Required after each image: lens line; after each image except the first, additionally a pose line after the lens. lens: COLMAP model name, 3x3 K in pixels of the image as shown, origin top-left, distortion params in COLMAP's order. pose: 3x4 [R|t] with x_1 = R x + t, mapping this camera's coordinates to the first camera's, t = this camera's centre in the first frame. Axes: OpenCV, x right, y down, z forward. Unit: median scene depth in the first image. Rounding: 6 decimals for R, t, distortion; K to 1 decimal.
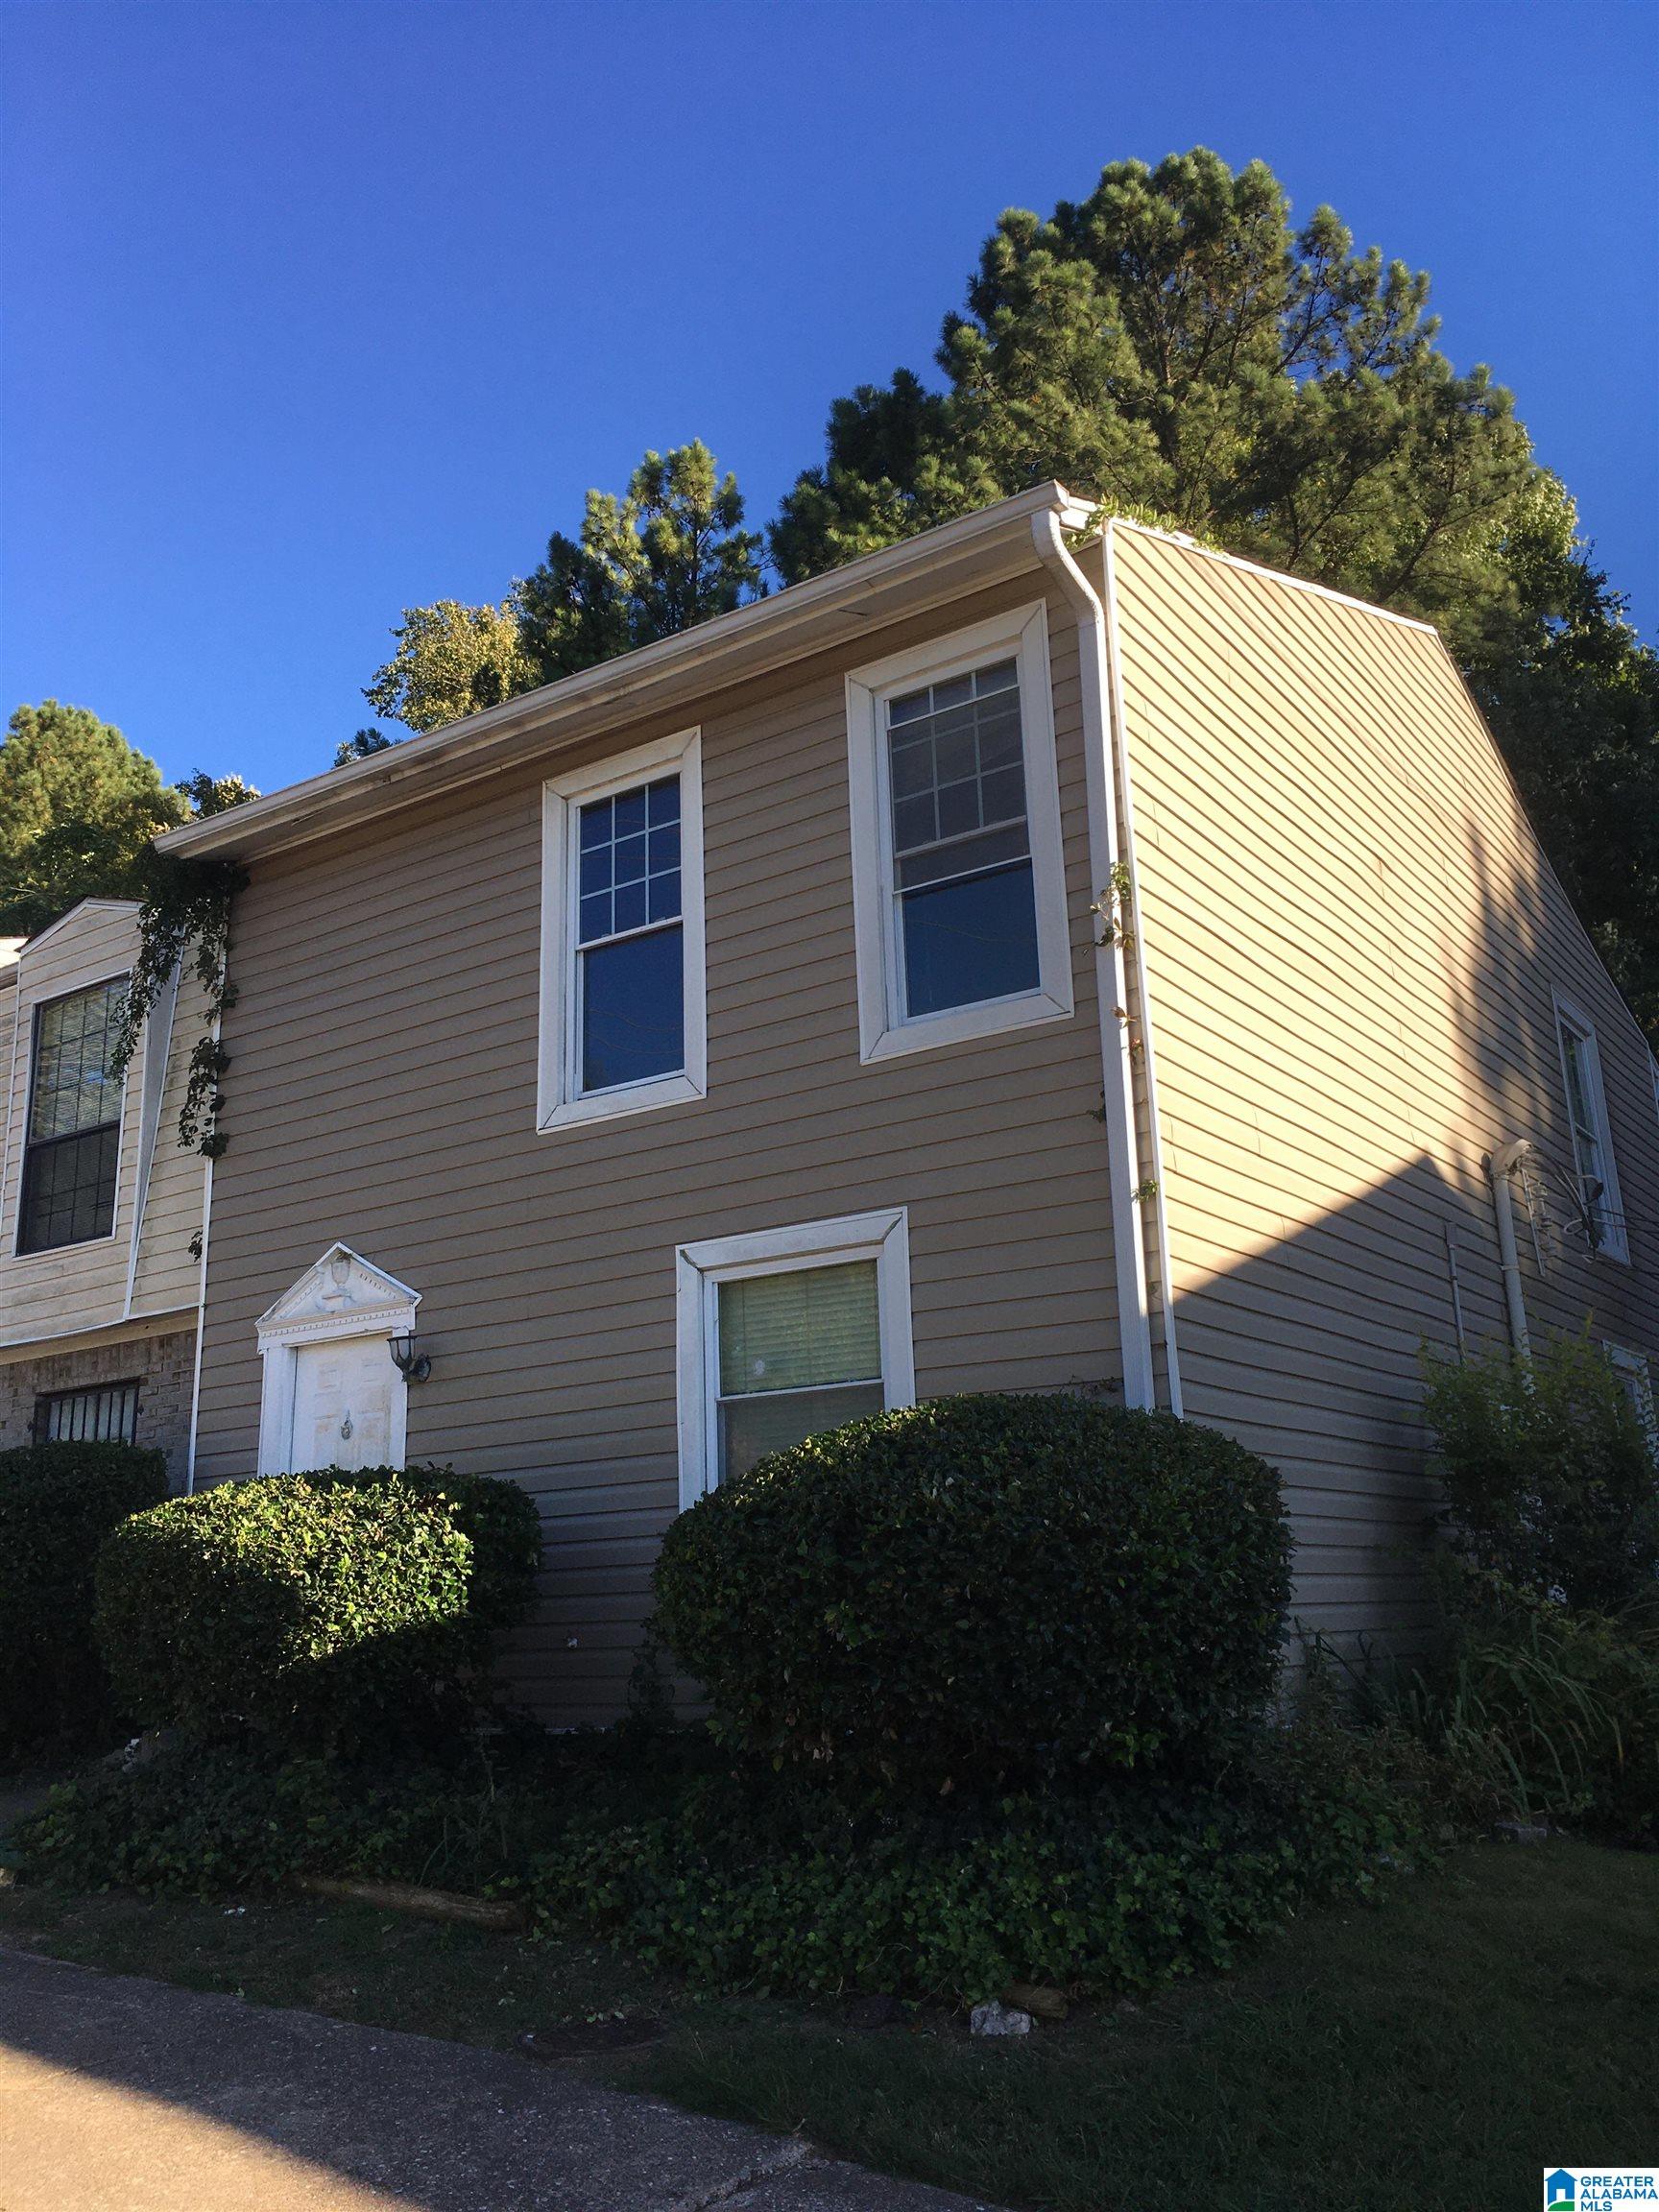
lens RADIAL K [[1859.3, 0, 824.6], [0, 1859.3, 1102.8], [0, 0, 1]] dist [0.006878, 0.008767]
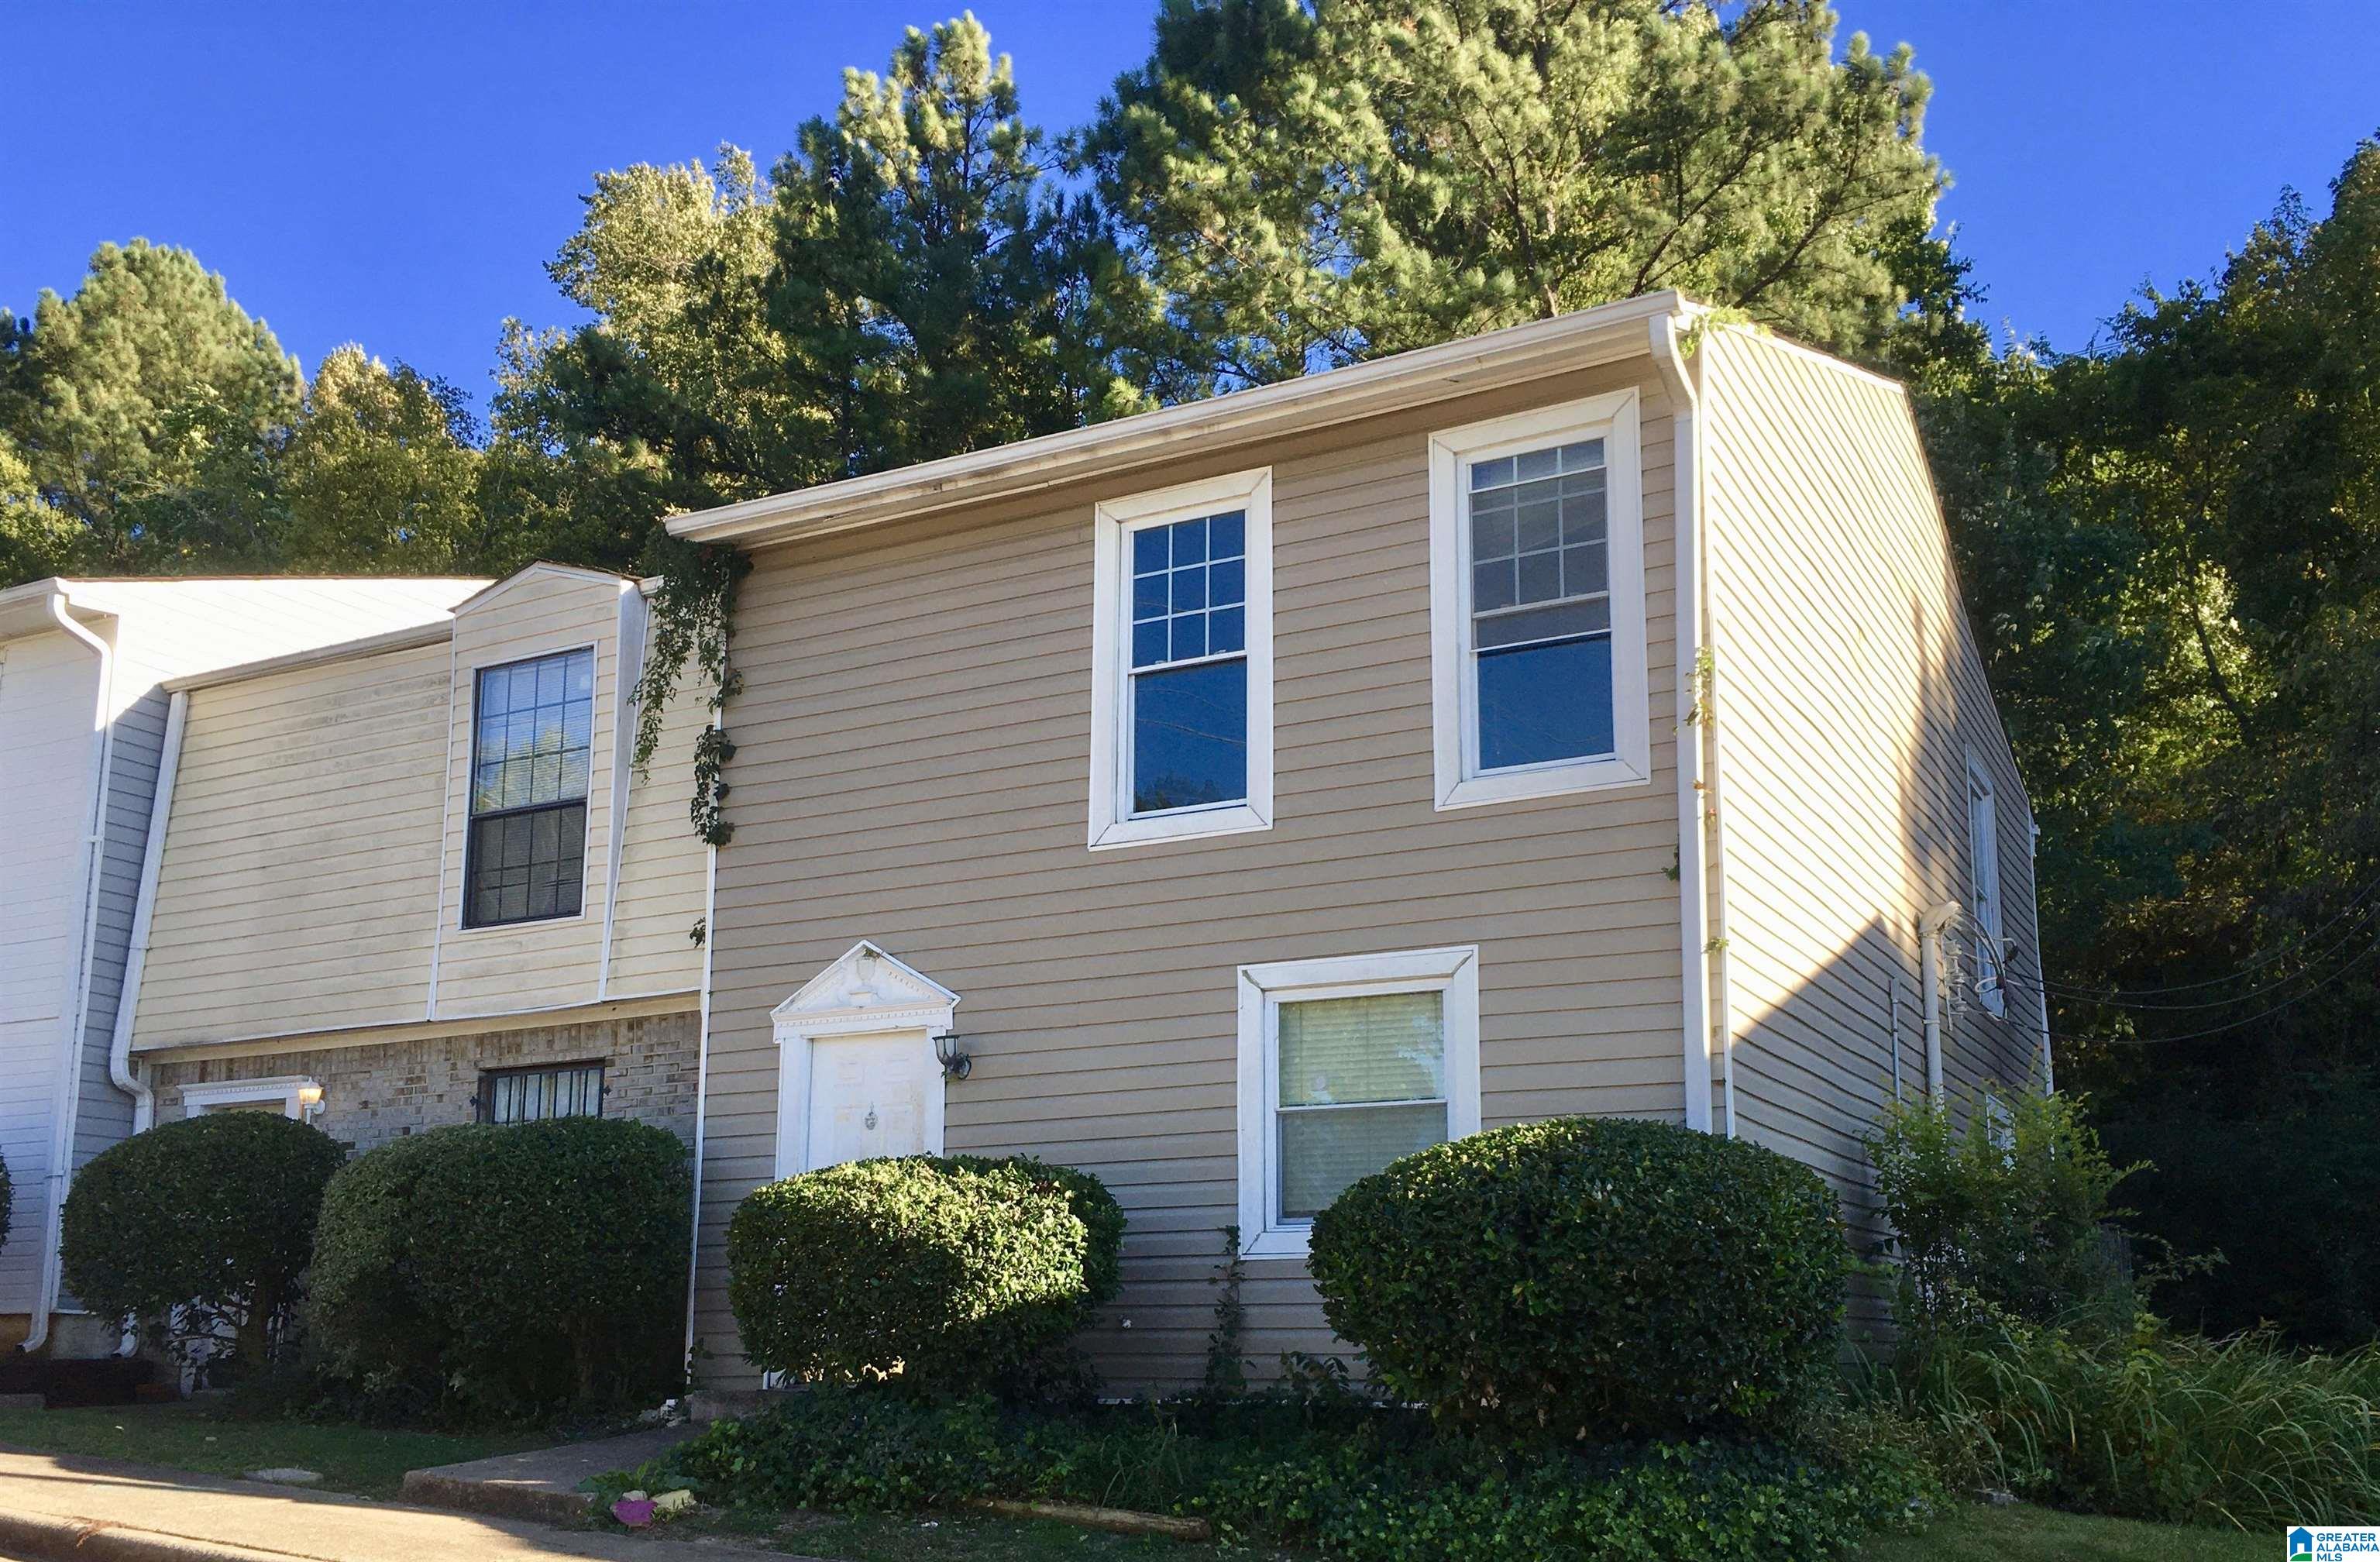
lens RADIAL K [[2157.5, 0, 1170.1], [0, 2157.5, 1000.6], [0, 0, 1]] dist [0.000643, 0.000000]
pose [[0.994291, 0.054067, 0.091992, -0.216851], [-0.063331, 0.992872, 0.100966, -0.024834], [-0.085877, -0.106216, 0.990628, -0.217120]]
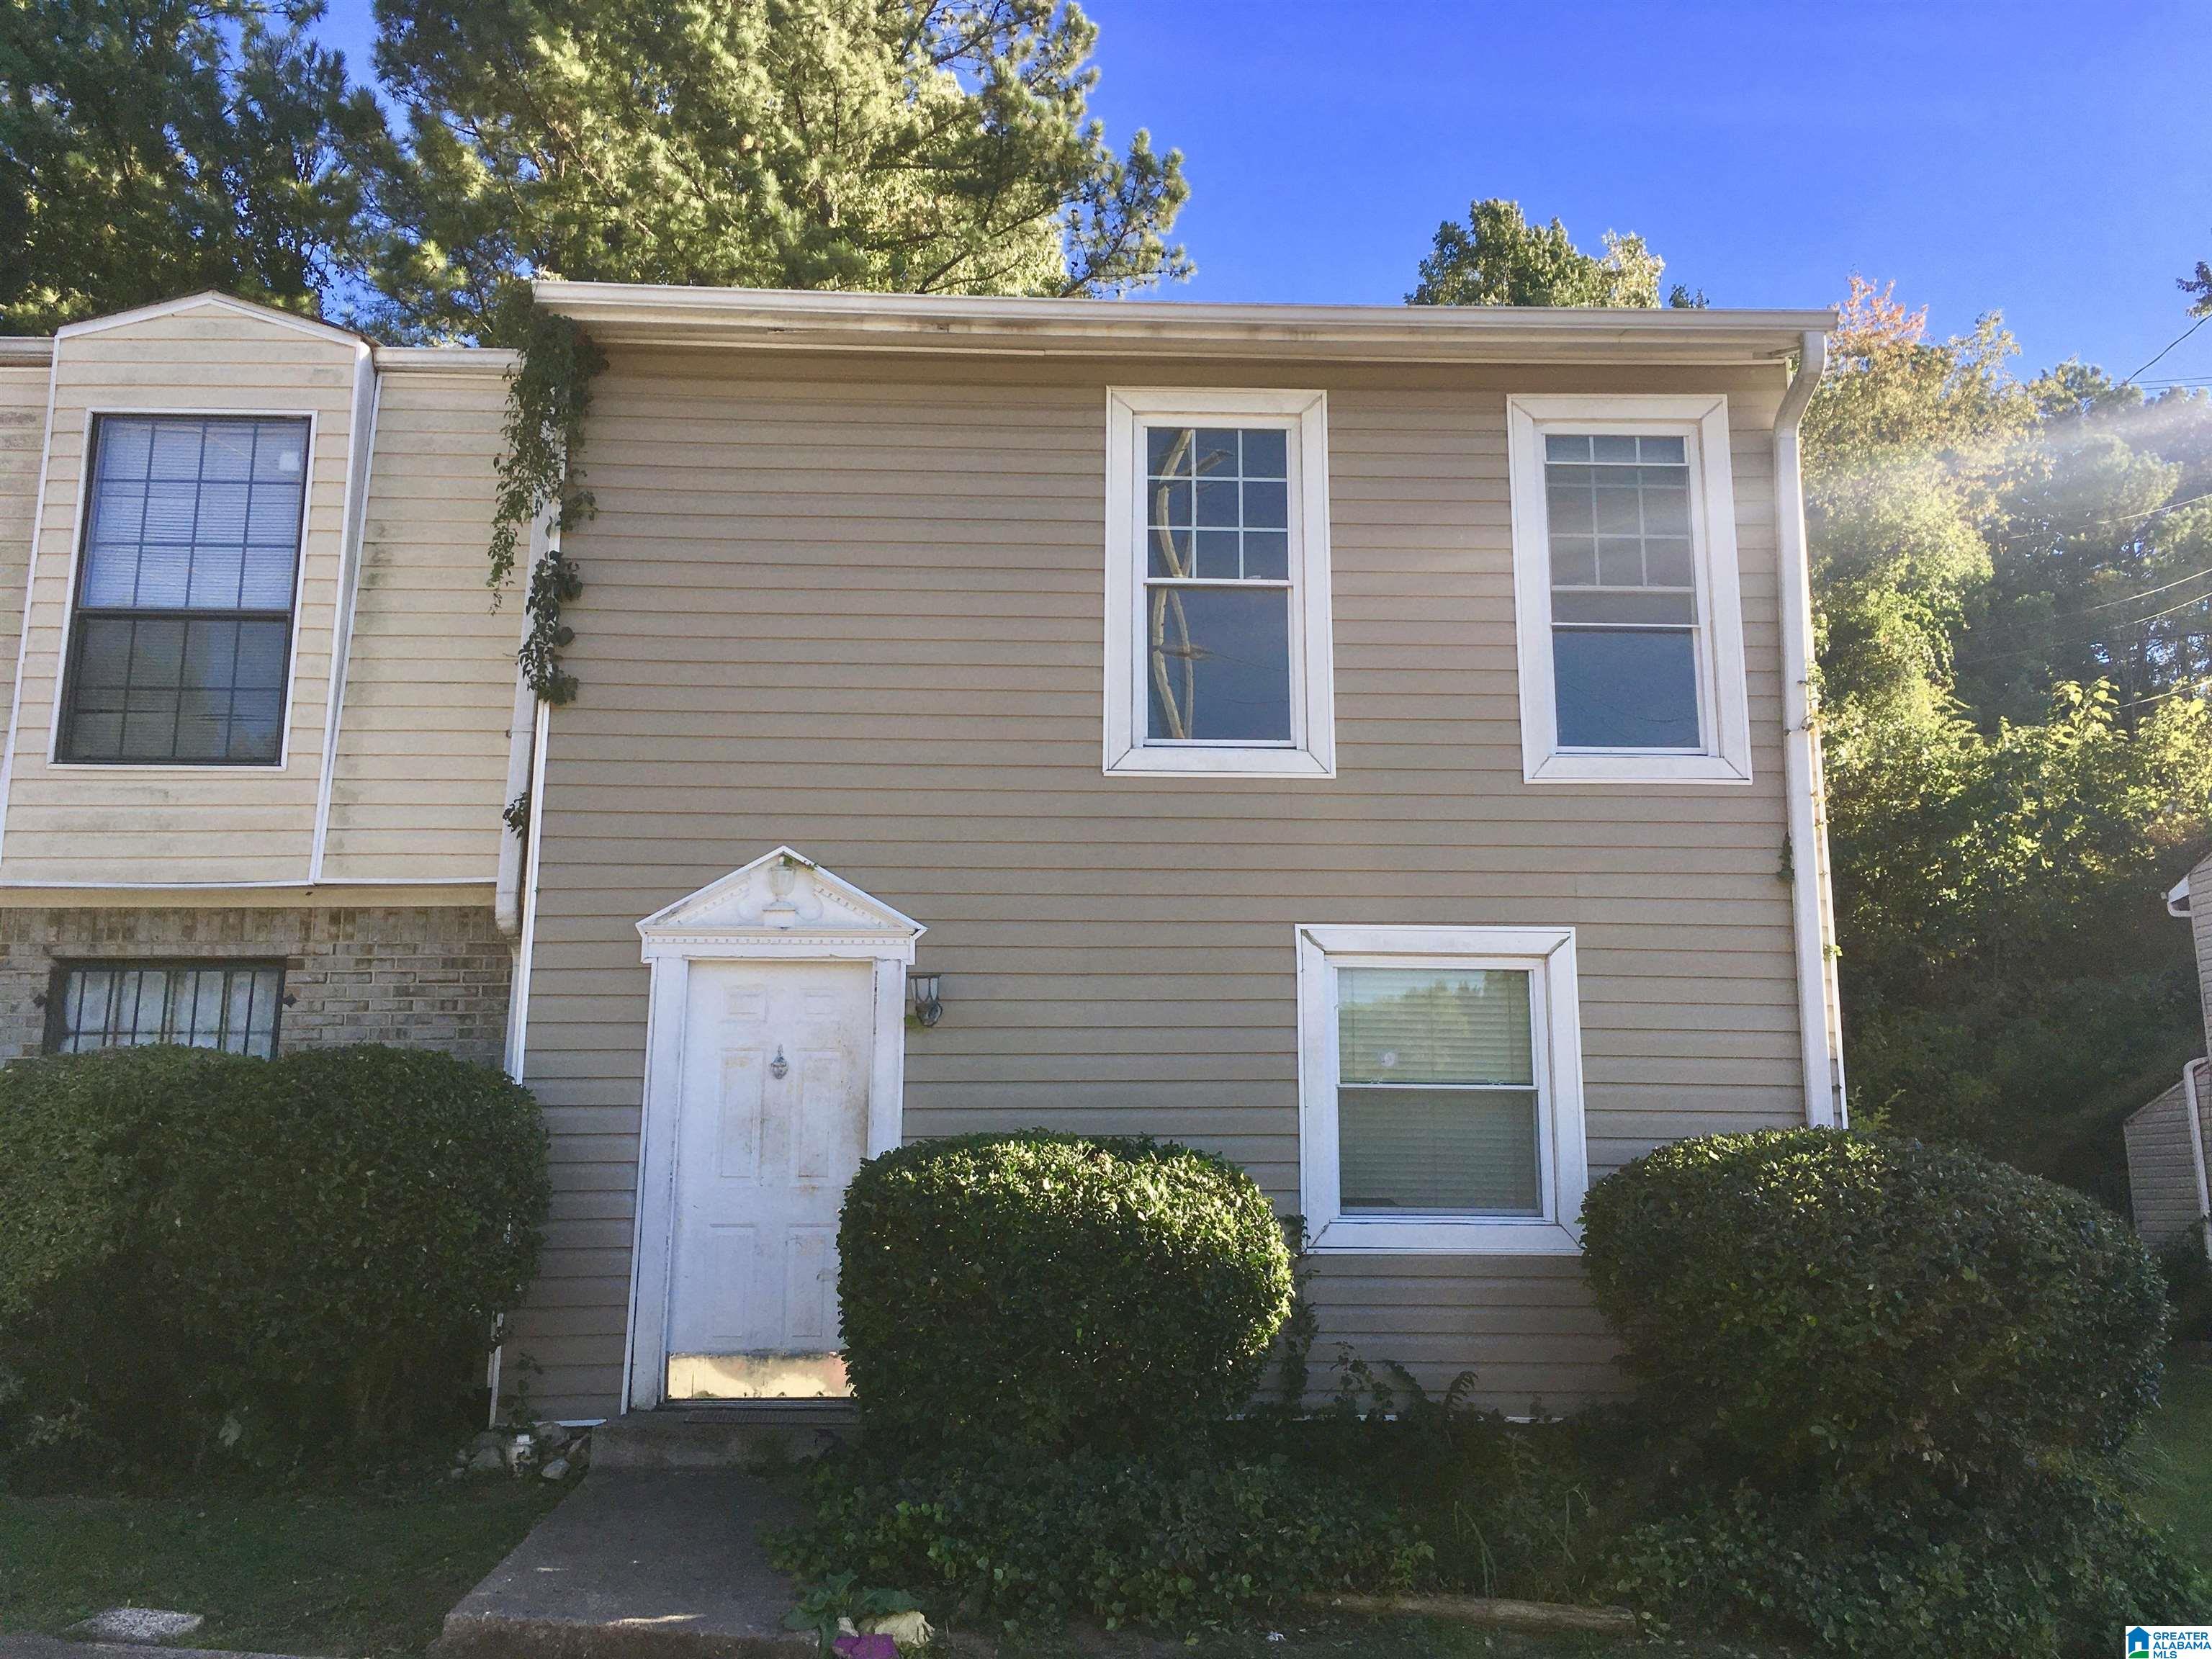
lens RADIAL K [[1859.3, 0, 1120.5], [0, 1859.3, 834.0], [0, 0, 1]] dist [0.006878, 0.008767]
pose [[0.805078, 0.157643, 0.571837, -0.668876], [-0.185800, 0.982544, -0.009282, 0.052977], [-0.563318, -0.098774, 0.820315, 0.241738]]
